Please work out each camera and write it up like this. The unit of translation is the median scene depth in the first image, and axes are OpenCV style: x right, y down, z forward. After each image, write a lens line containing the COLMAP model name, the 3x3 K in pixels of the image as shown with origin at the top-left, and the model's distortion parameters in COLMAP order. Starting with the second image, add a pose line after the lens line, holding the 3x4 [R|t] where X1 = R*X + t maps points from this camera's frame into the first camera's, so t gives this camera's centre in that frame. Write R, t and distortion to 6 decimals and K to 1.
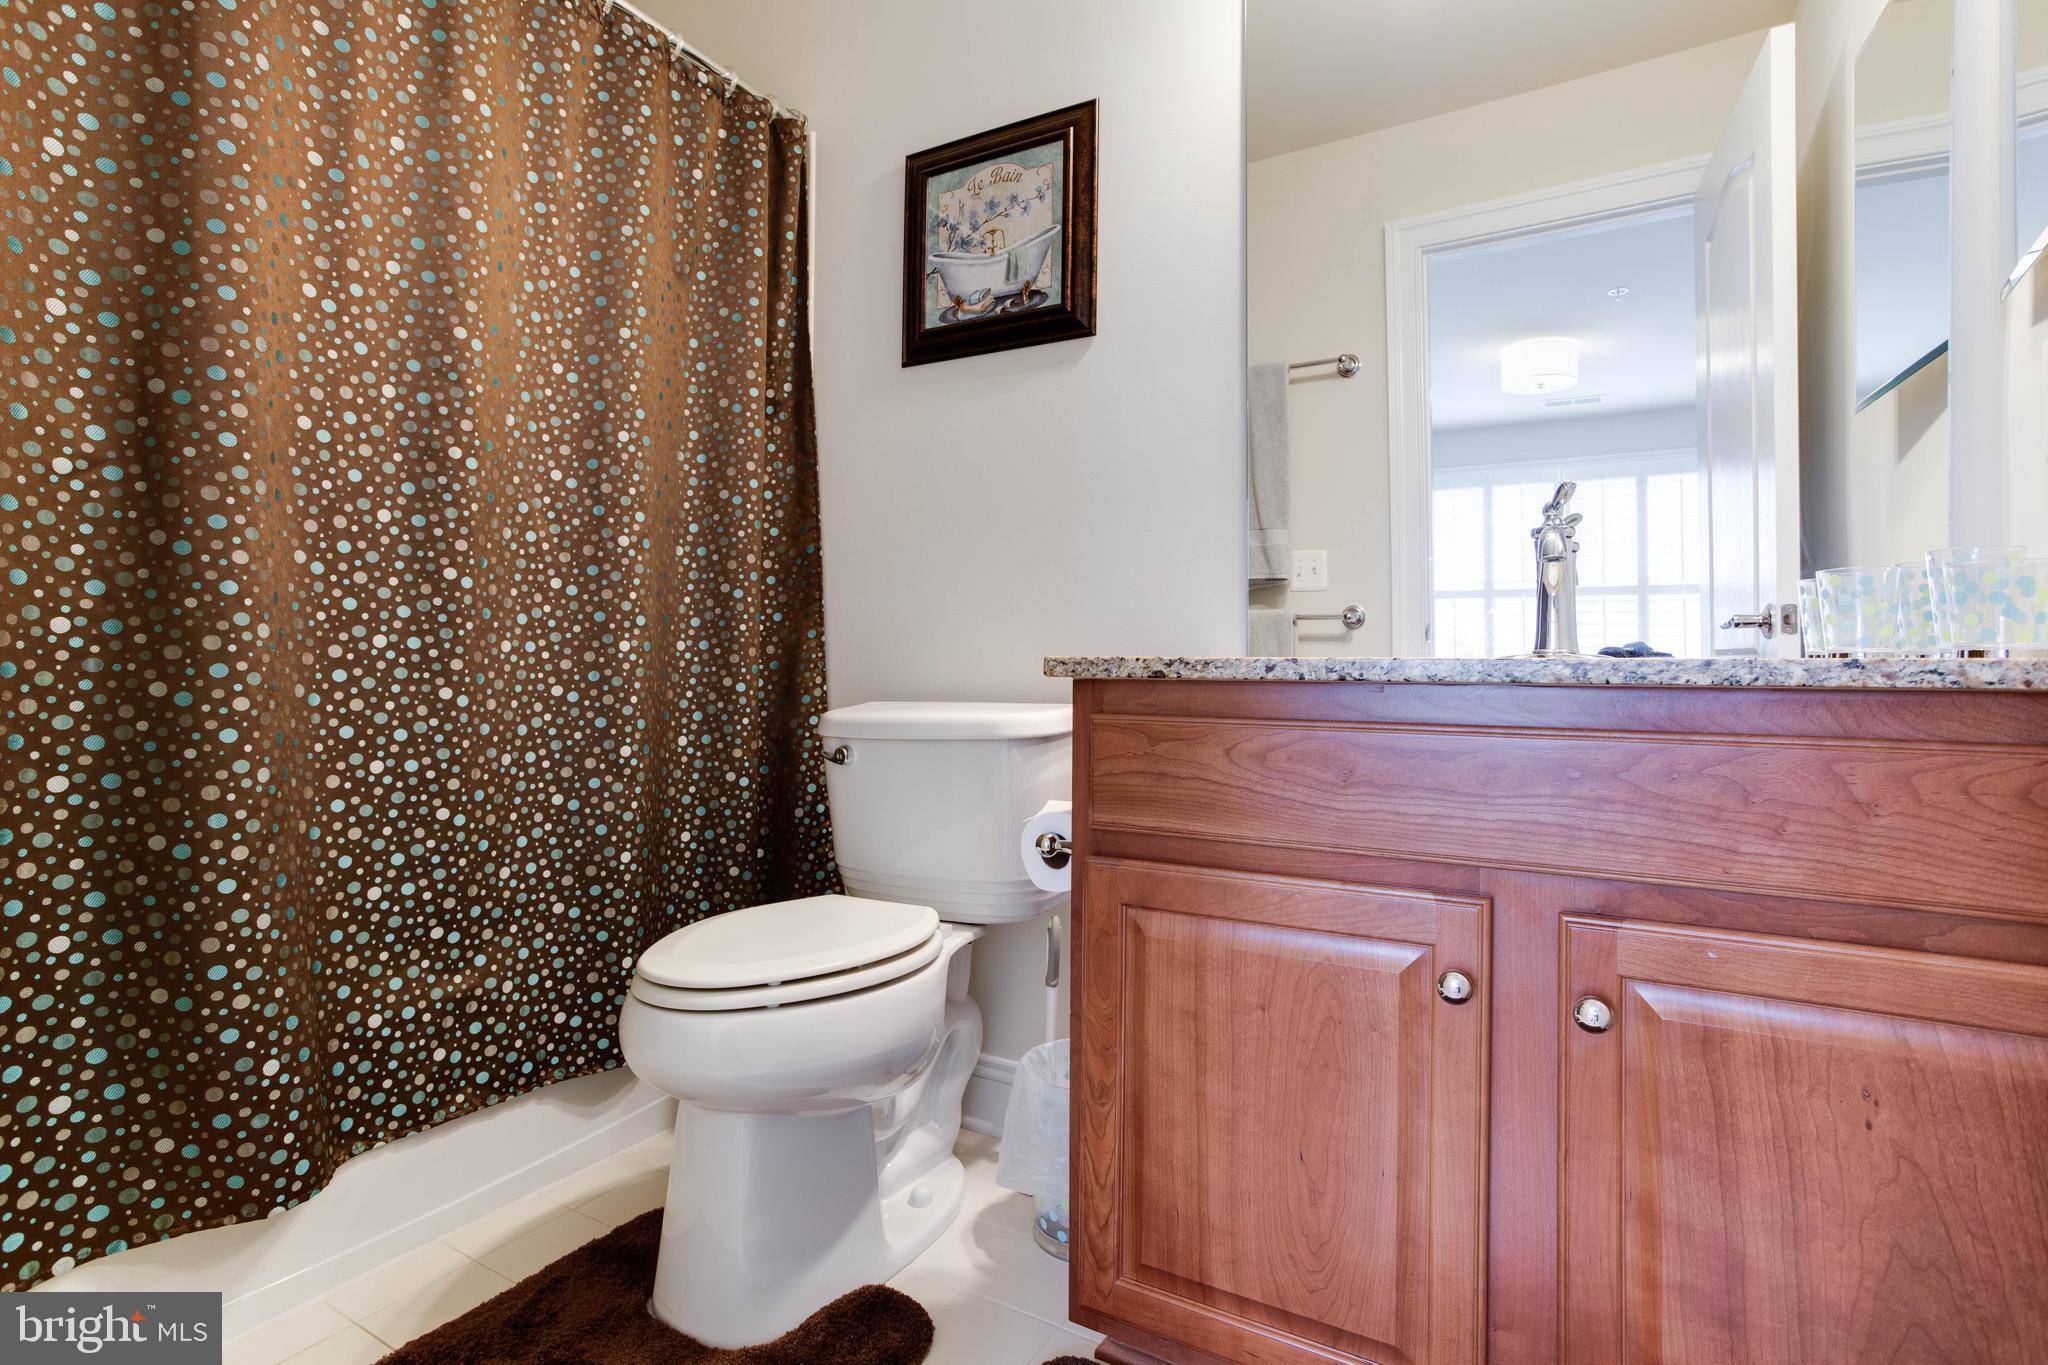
lens RADIAL K [[988.7, 0, 1034.9], [0, 988.7, 678.1], [0, 0, 1]] dist [-0.069449, 0.050237]
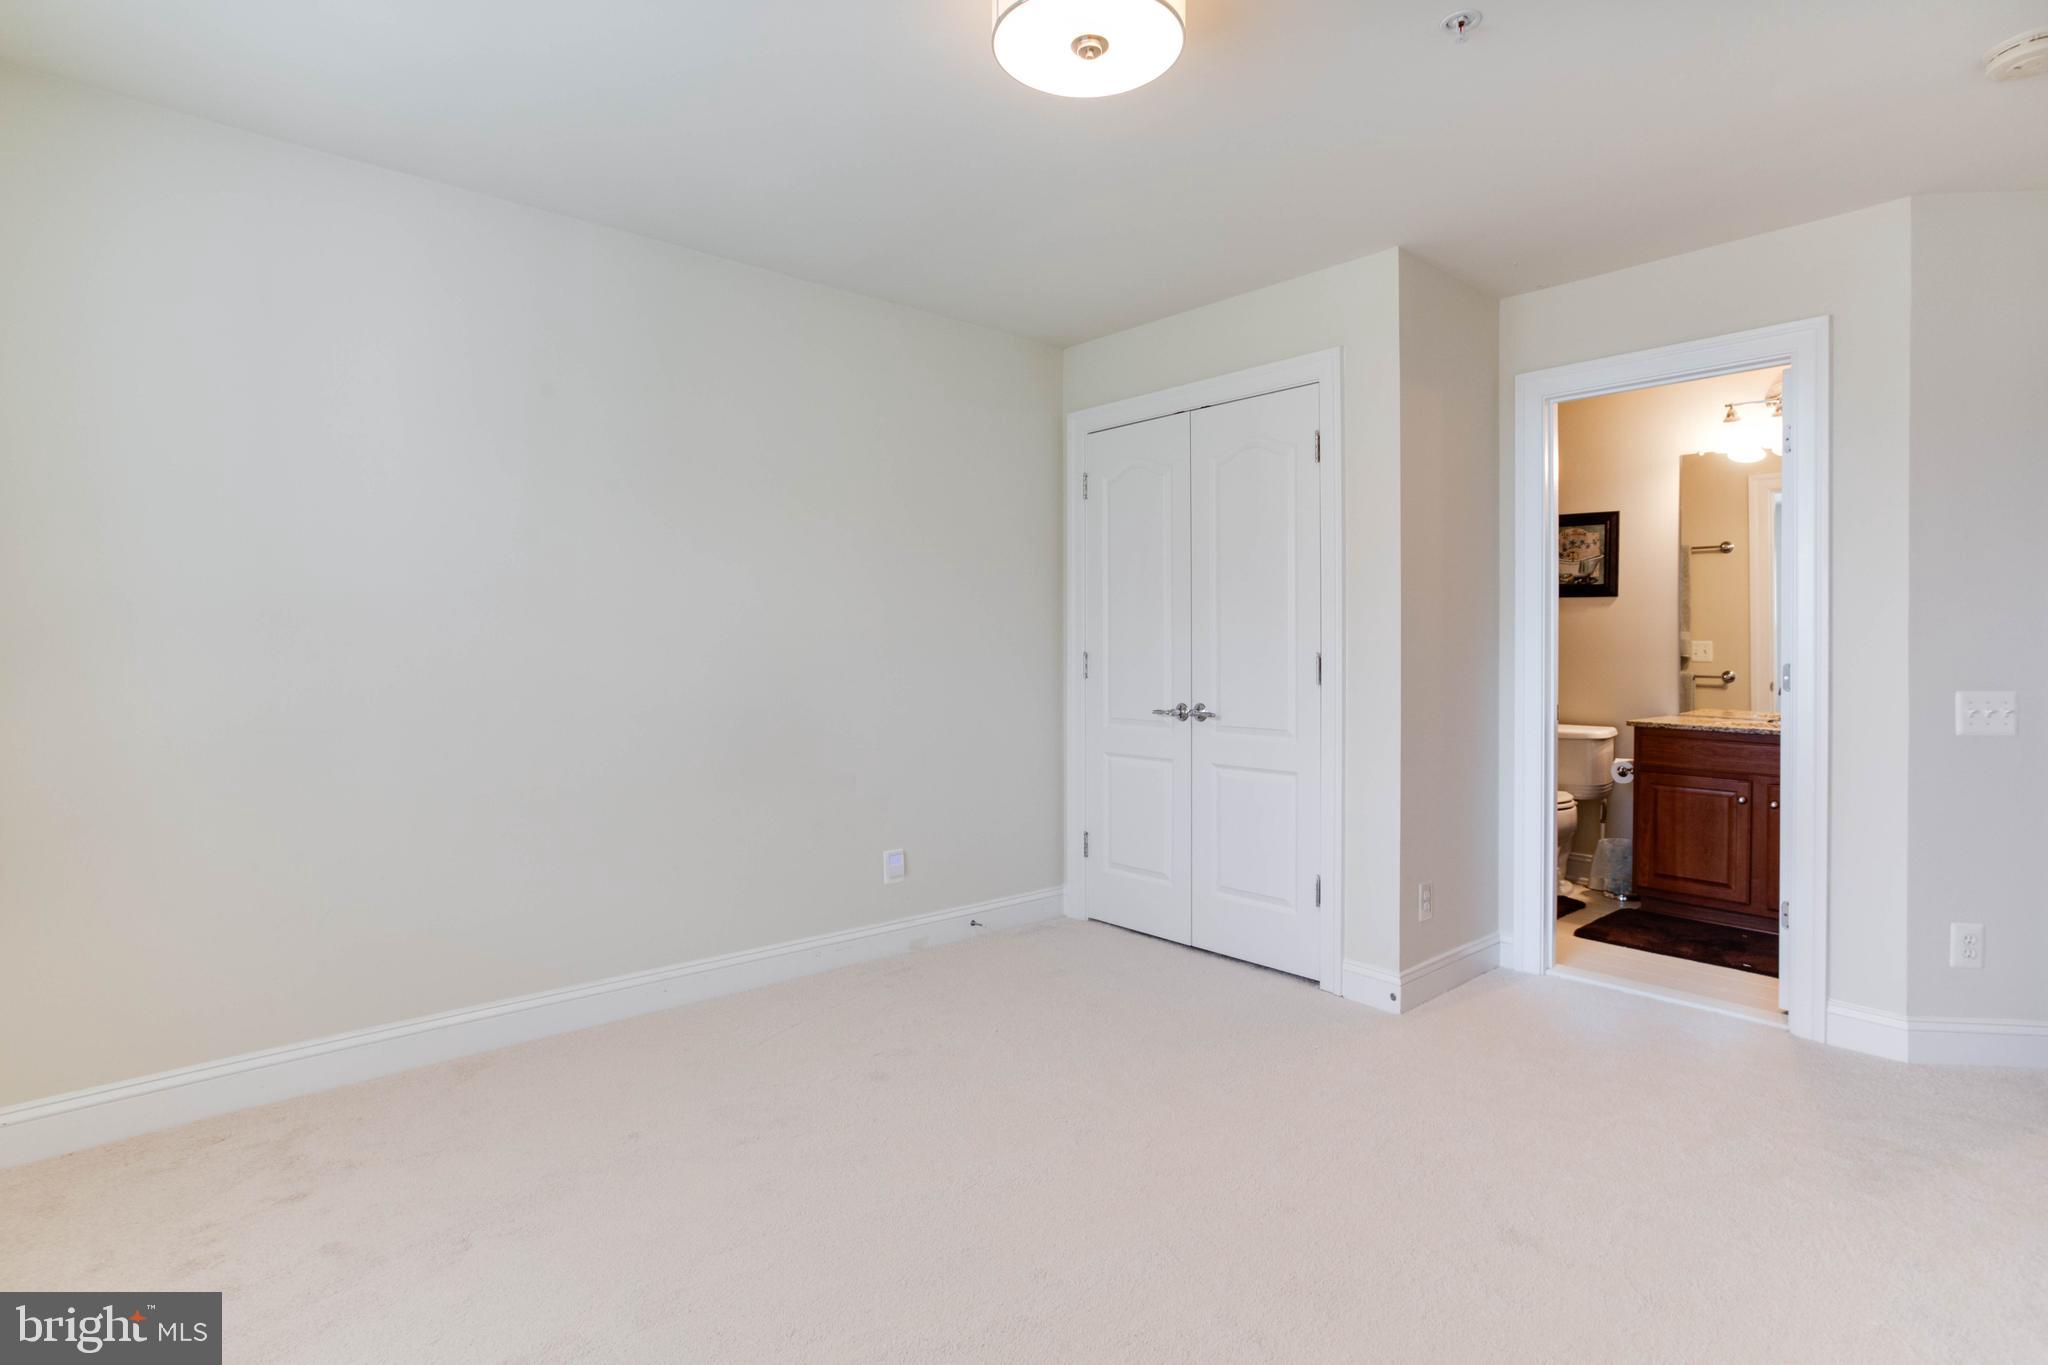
lens RADIAL K [[988.7, 0, 1034.9], [0, 988.7, 678.1], [0, 0, 1]] dist [-0.069449, 0.050237]
pose [[0.947088, 0.002770, -0.320962, -1.063878], [0.003974, 0.999785, 0.020355, -0.304043], [0.320949, -0.020553, 0.946873, -3.681801]]
